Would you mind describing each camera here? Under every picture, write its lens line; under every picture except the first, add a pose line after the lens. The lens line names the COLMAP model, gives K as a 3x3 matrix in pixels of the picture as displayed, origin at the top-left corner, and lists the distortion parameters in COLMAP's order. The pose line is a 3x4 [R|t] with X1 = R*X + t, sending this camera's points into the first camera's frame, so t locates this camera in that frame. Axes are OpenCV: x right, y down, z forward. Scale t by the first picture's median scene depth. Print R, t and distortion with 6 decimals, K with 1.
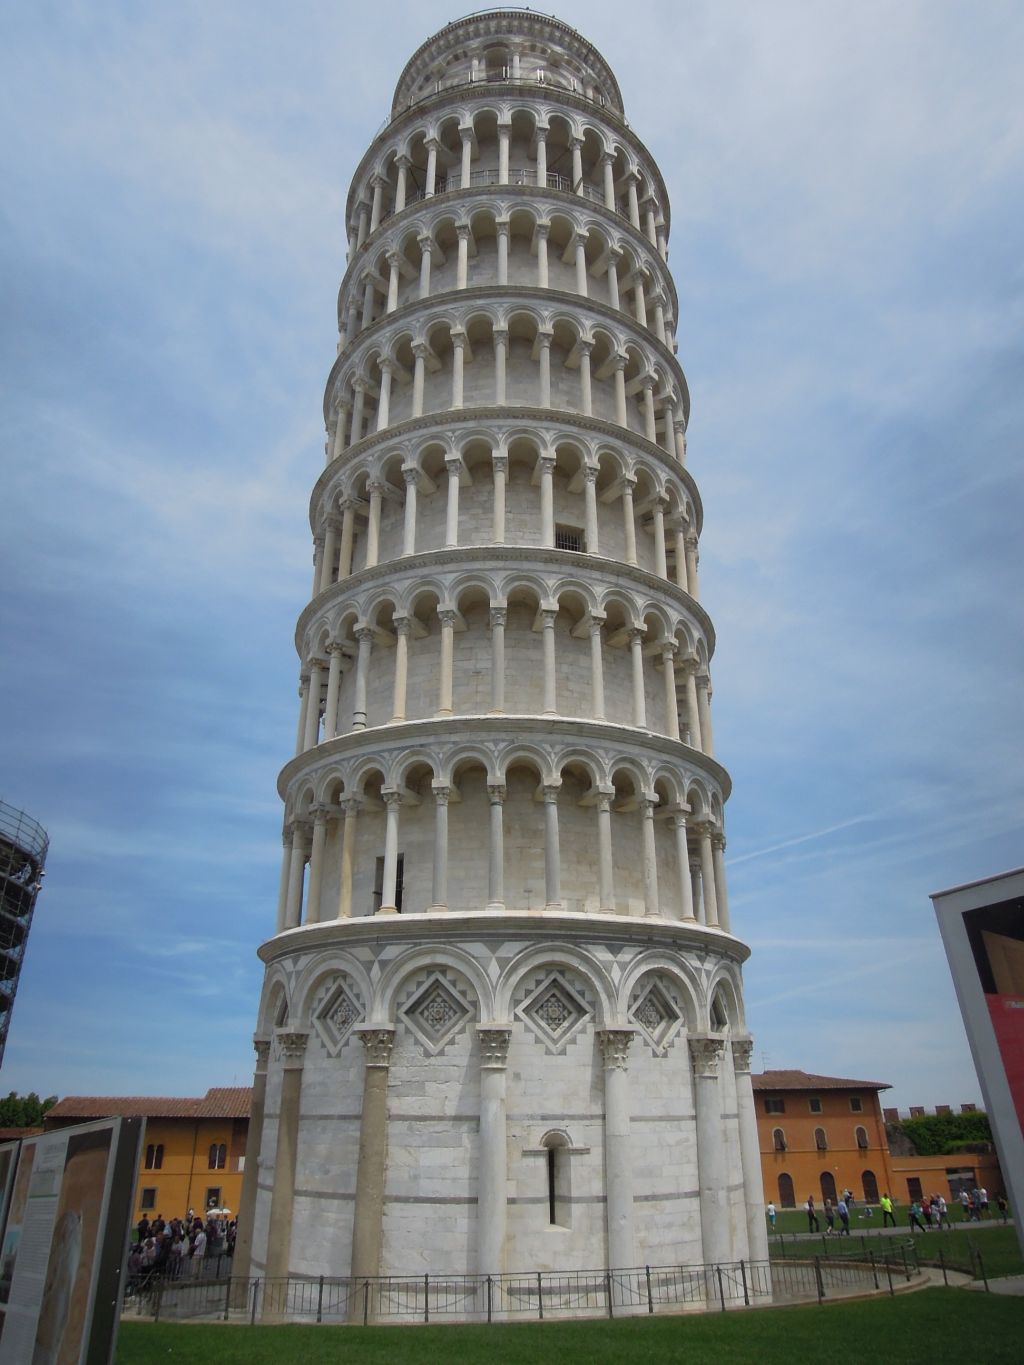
lens RADIAL K [[991.7, 0, 521.9], [0, 991.7, 673.2], [0, 0, 1]] dist [-0.046858, 0.018941]
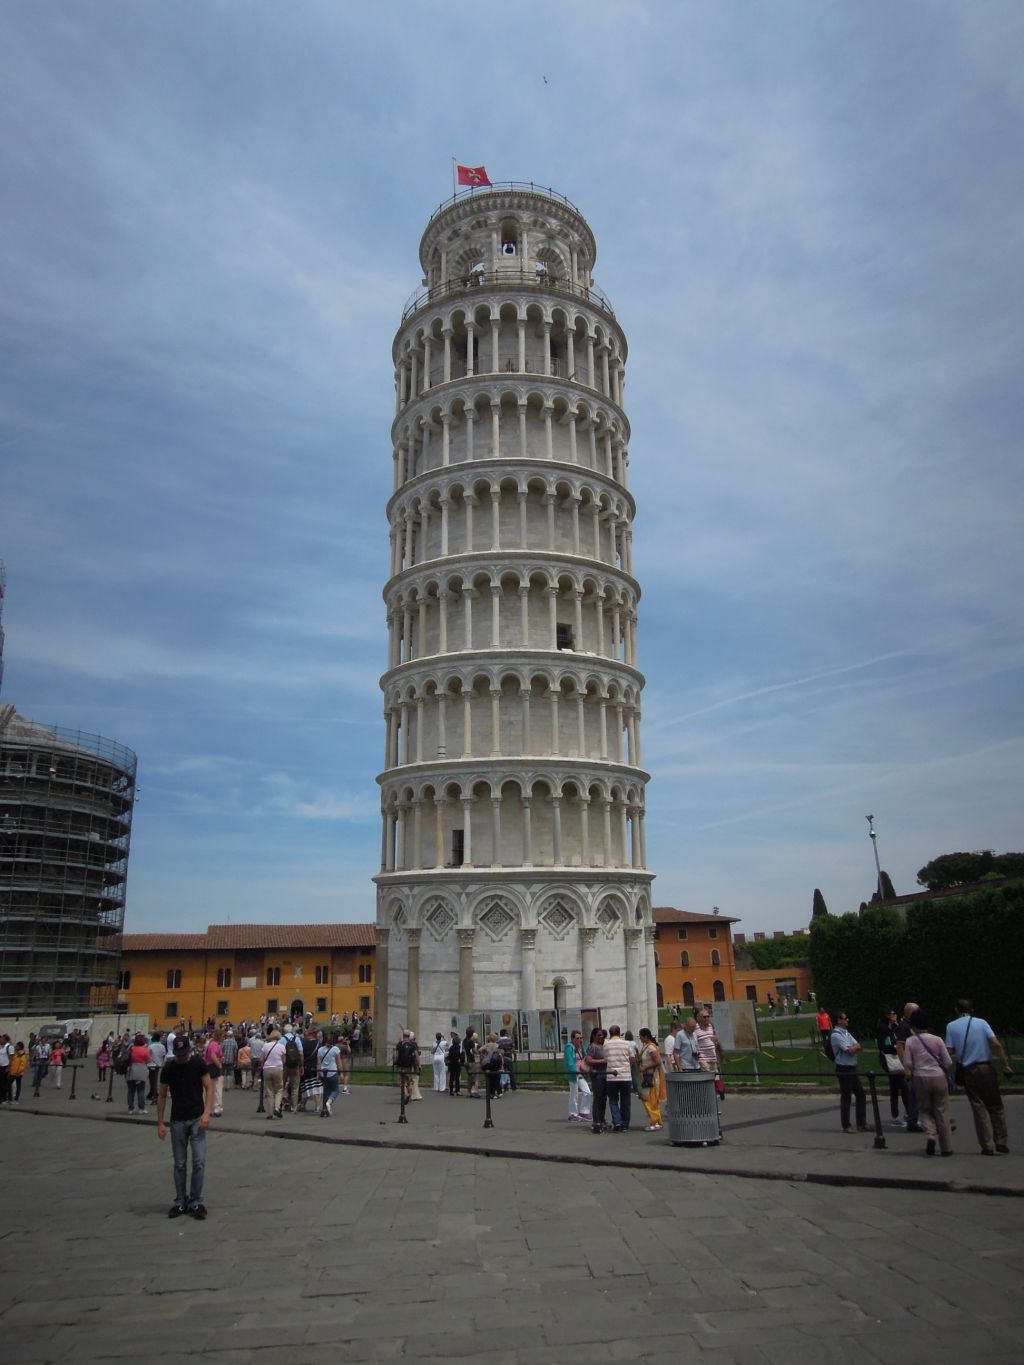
lens RADIAL K [[991.7, 0, 525.1], [0, 991.7, 678.6], [0, 0, 1]] dist [-0.046858, 0.018941]
pose [[0.993182, 0.020136, 0.114820, -0.213403], [-0.040169, 0.983759, 0.174939, -0.367869], [-0.109433, -0.178359, 0.977861, -0.647514]]
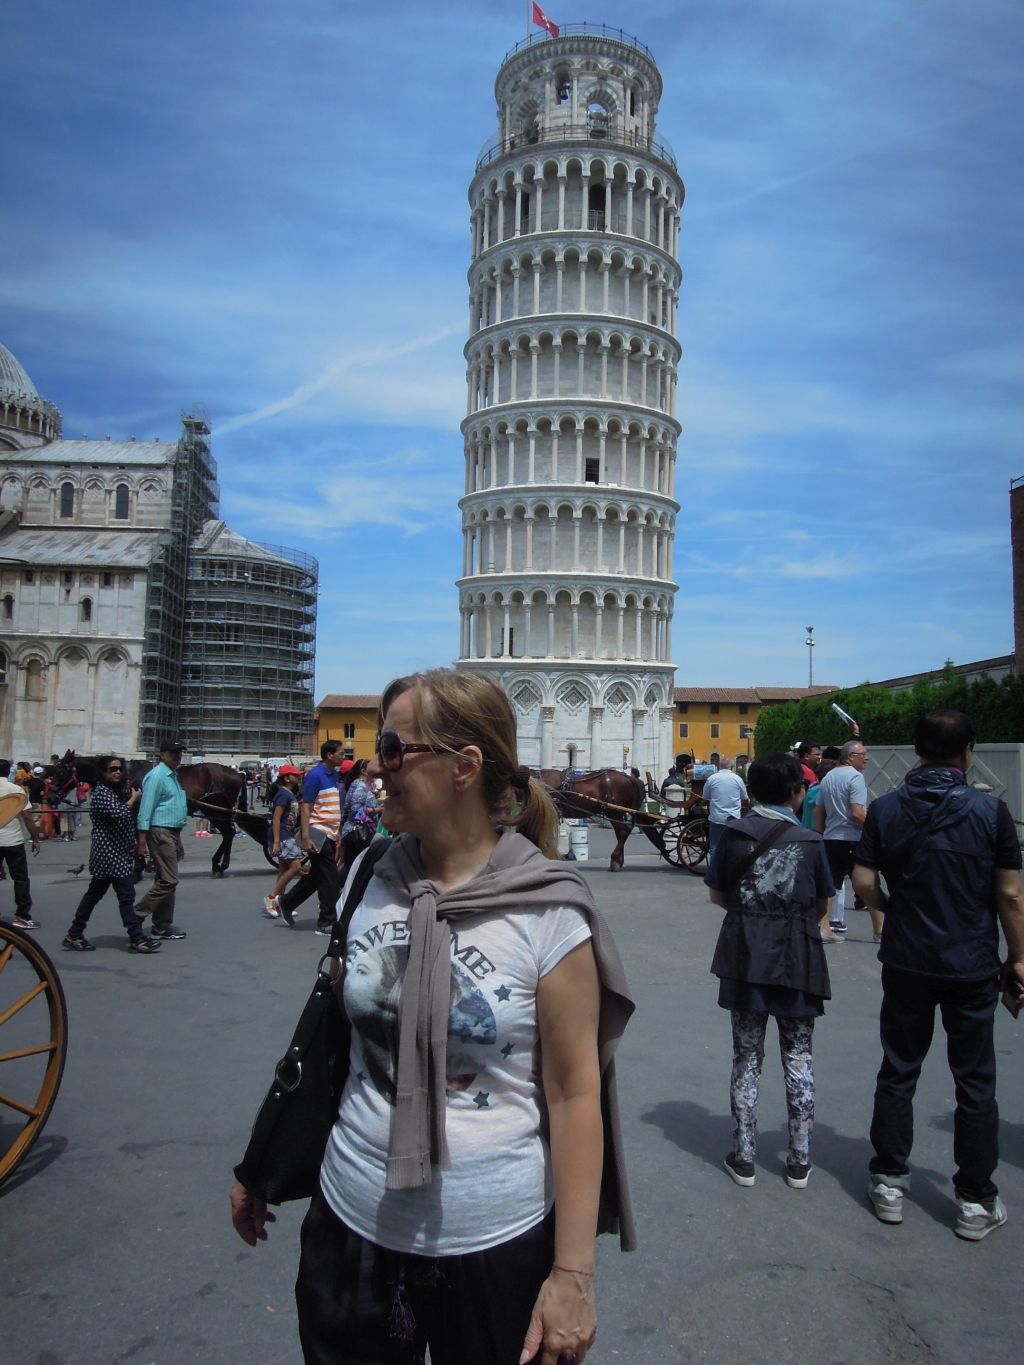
lens RADIAL K [[991.7, 0, 514.1], [0, 991.7, 707.2], [0, 0, 1]] dist [-0.046858, 0.018941]
pose [[0.985432, 0.027880, -0.167769, 0.249478], [0.046394, 0.904988, 0.422900, -0.570886], [0.163619, -0.424523, 0.890511, -1.021089]]
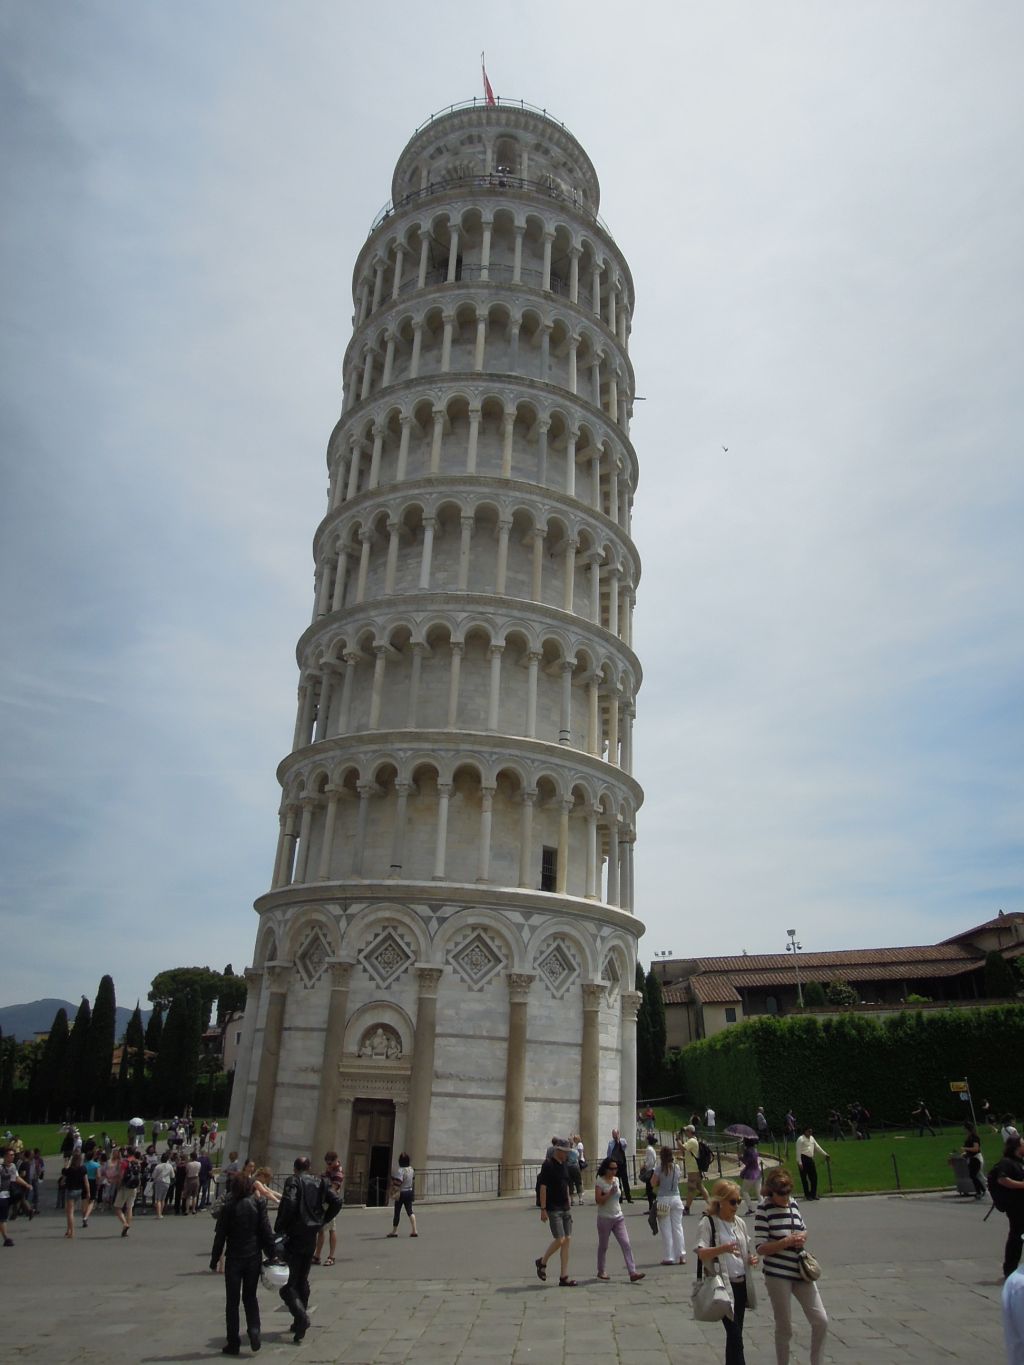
lens RADIAL K [[991.7, 0, 500.7], [0, 991.7, 671.7], [0, 0, 1]] dist [-0.046858, 0.018941]
pose [[0.998651, 0.045705, -0.024652, 0.063472], [-0.045197, 0.998762, 0.020786, -0.056753], [0.025572, -0.019644, 0.999480, -0.251617]]
